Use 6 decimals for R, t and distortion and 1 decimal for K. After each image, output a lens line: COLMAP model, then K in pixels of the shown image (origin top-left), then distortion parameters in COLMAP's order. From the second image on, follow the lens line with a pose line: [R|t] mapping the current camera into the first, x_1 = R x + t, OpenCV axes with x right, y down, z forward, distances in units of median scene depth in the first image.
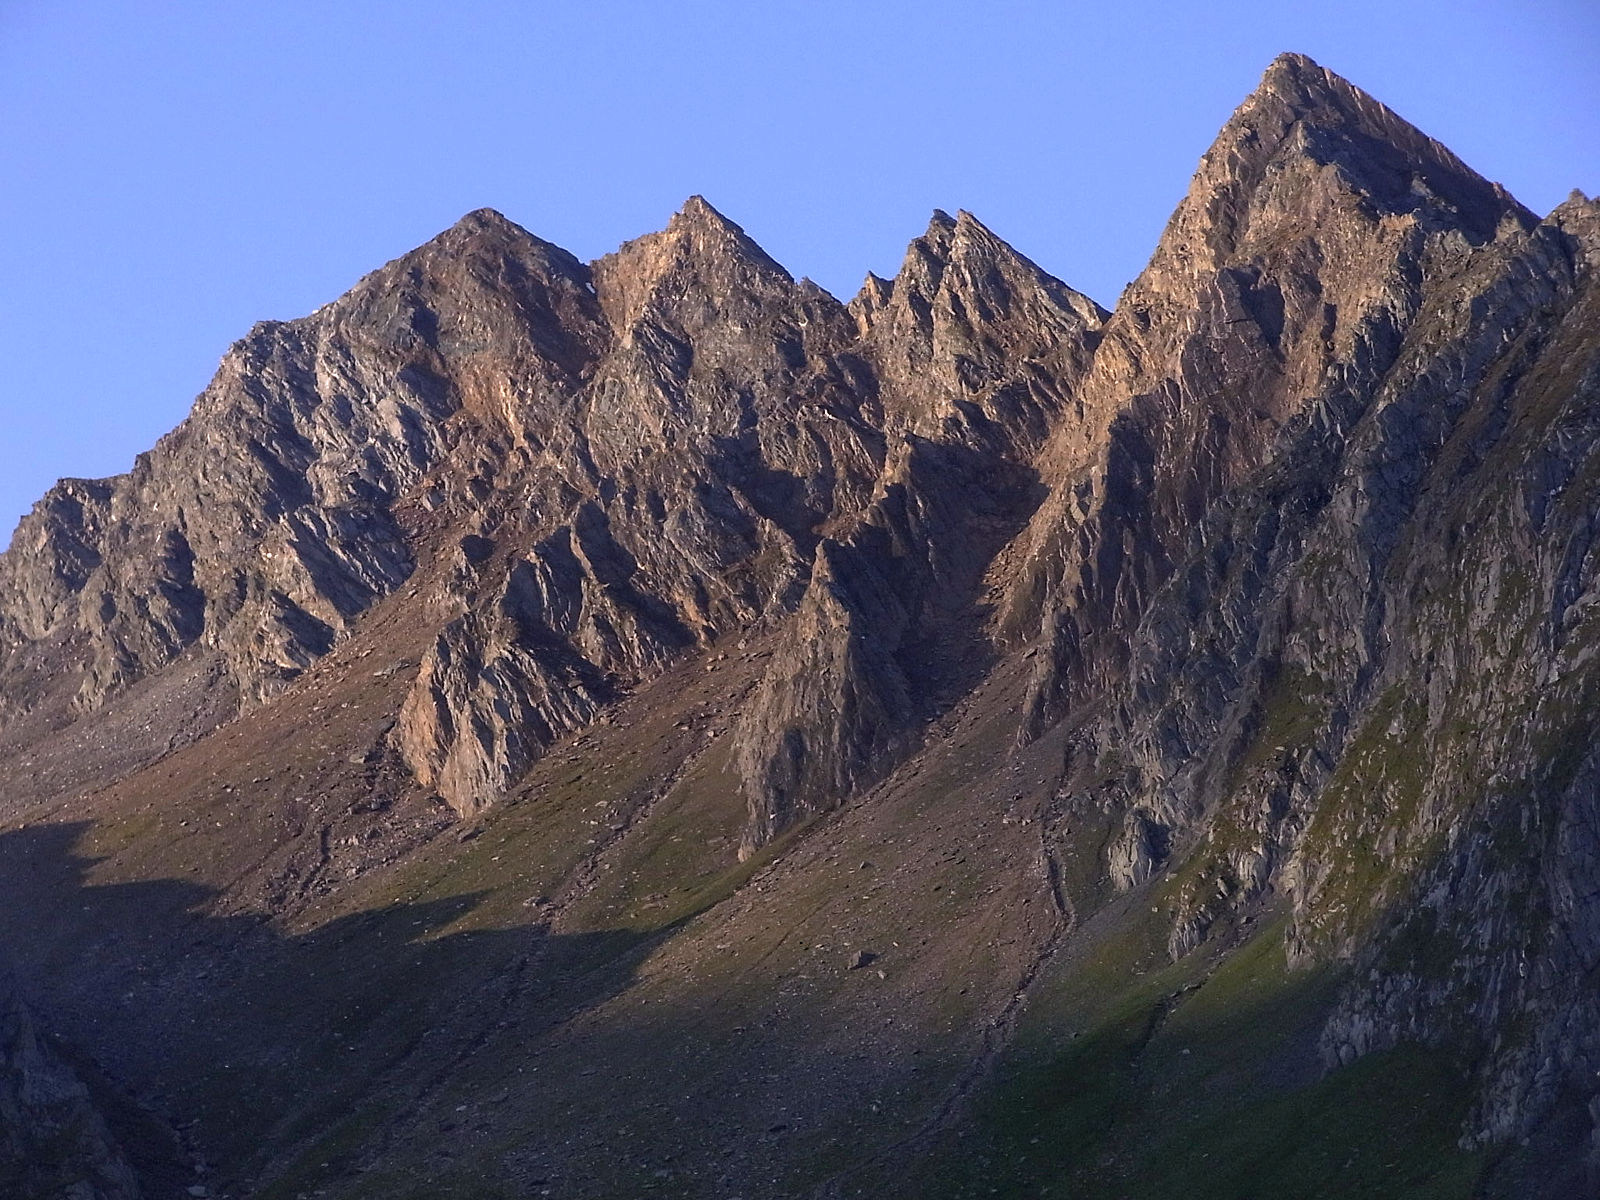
lens RADIAL K [[6282.0, 0, 775.6], [0, 6282.0, 548.3], [0, 0, 1]] dist [0.381293, 0.000000]
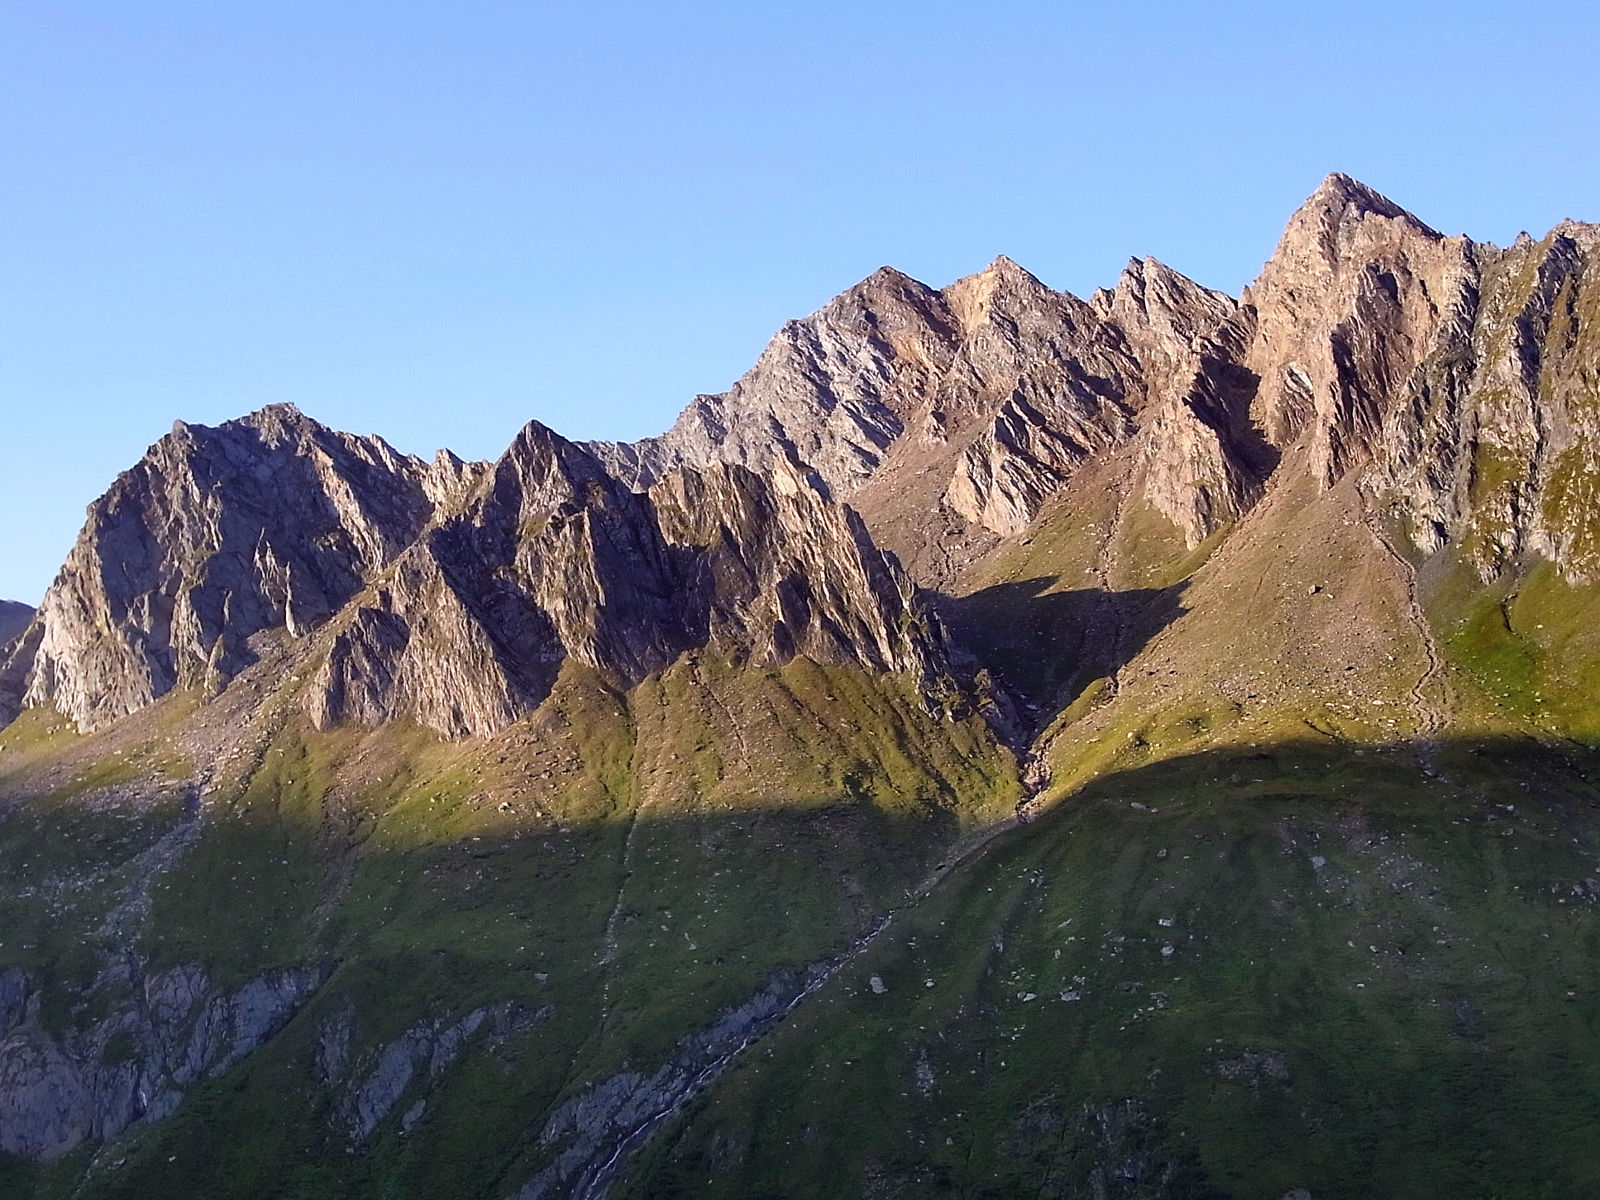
lens RADIAL K [[2568.8, 0, 738.1], [0, 2568.8, 525.9], [0, 0, 1]] dist [0.045621, 0.000000]
pose [[0.998451, -0.019770, 0.052007, -0.168984], [0.018909, 0.999677, 0.016989, 0.021983], [-0.052326, -0.015979, 0.998502, 0.150086]]
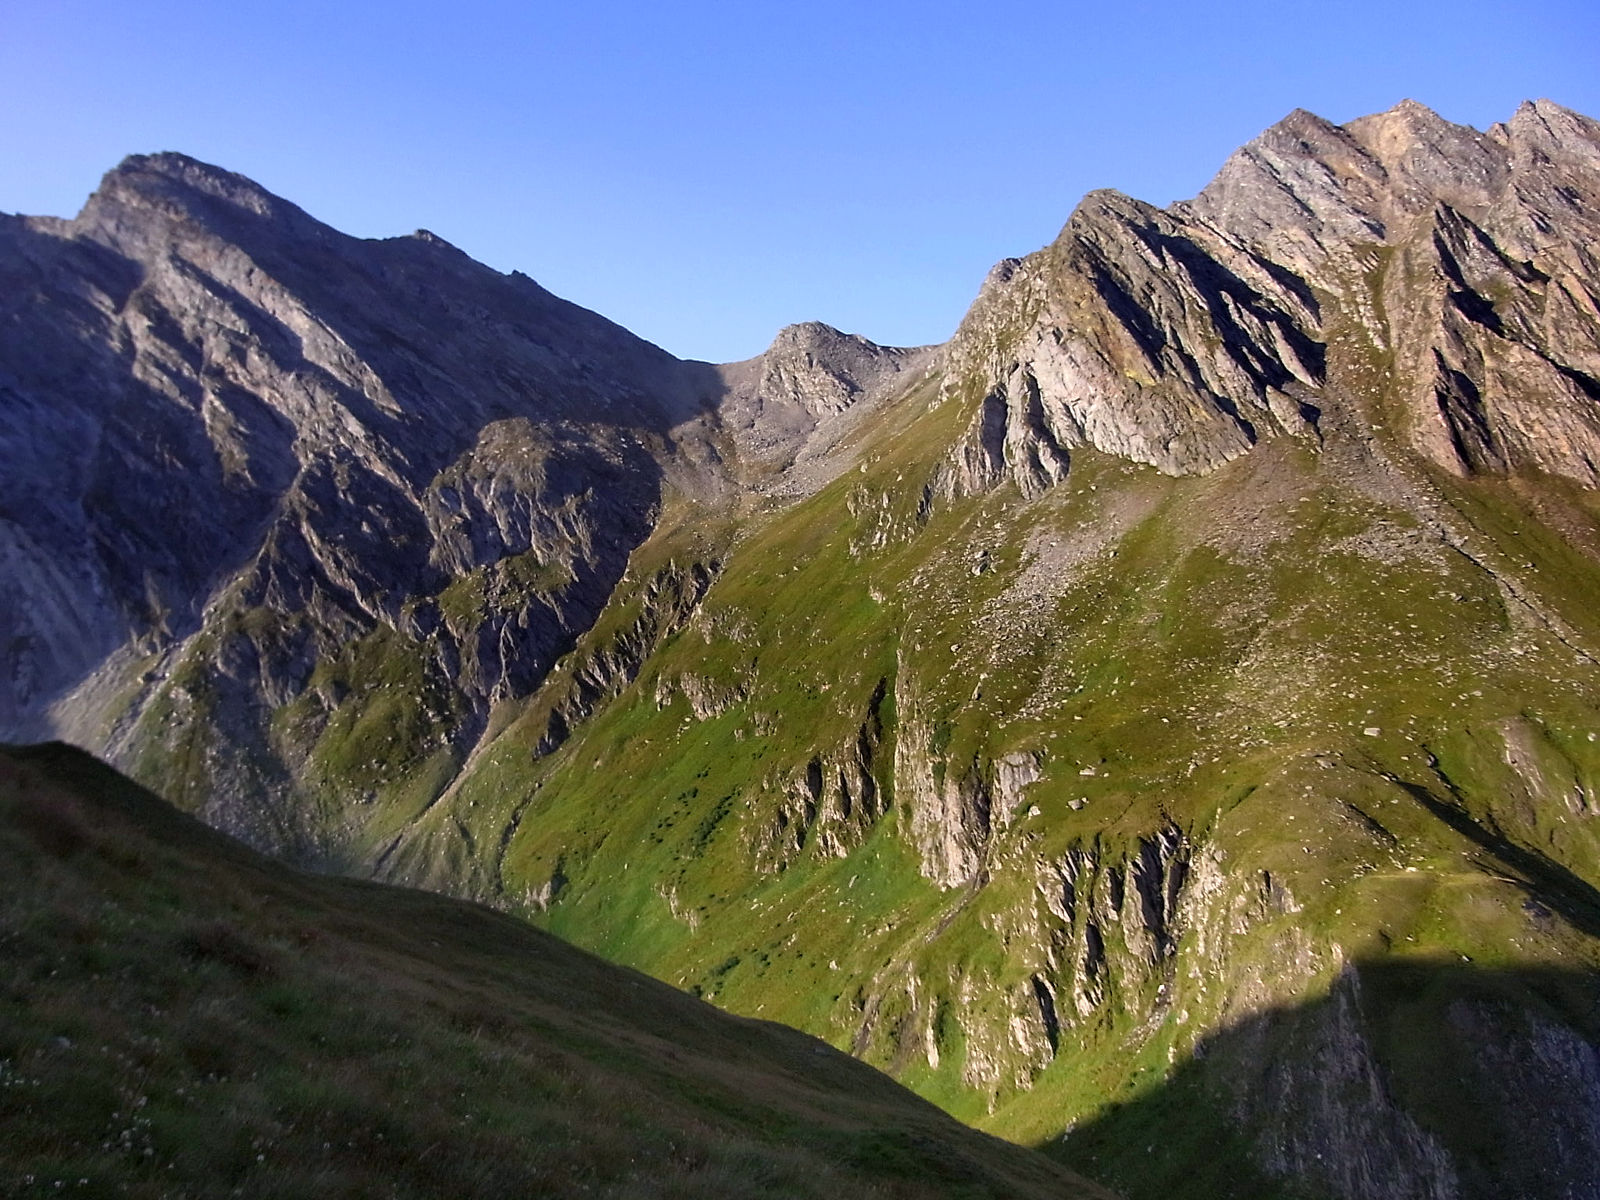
lens RADIAL K [[1333.1, 0, 773.0], [0, 1333.1, 681.2], [0, 0, 1]] dist [-0.091339, 0.068341]
pose [[0.992419, -0.053474, 0.110658, -0.441777], [0.019222, 0.956838, 0.289986, 0.026799], [-0.121388, -0.285661, 0.950612, 0.427400]]
